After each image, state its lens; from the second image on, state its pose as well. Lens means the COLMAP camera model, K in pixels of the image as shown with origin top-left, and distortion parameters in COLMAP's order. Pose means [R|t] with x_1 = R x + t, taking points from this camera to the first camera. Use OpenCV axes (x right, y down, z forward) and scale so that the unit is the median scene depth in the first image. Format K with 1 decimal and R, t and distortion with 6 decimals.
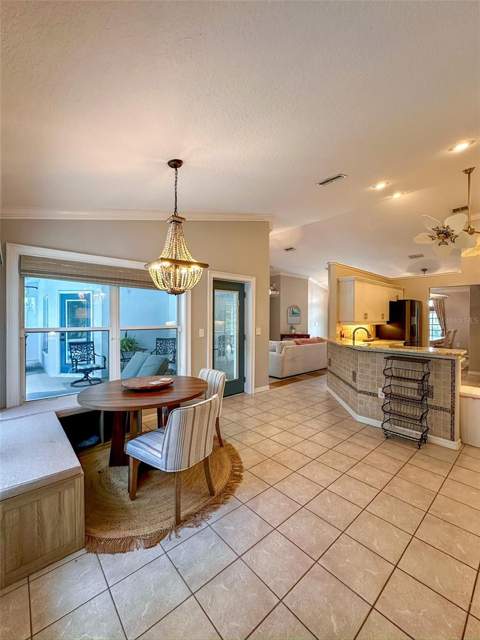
lens RADIAL K [[263.3, 0, 257.6], [0, 263.3, 320.6], [0, 0, 1]] dist [0.001107, -0.000435]
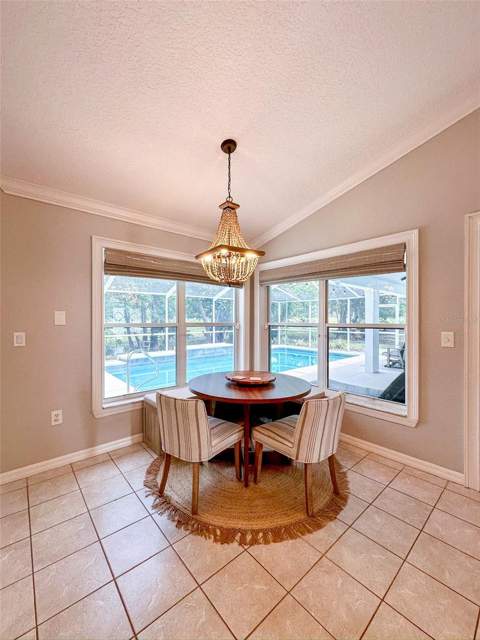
lens RADIAL K [[263.3, 0, 234.2], [0, 263.3, 318.5], [0, 0, 1]] dist [0.001107, -0.000435]
pose [[-0.063241, 0.007146, -0.997973, 0.583757], [-0.010778, 0.999911, 0.007843, 0.004956], [0.997940, 0.011252, -0.063158, 0.998787]]
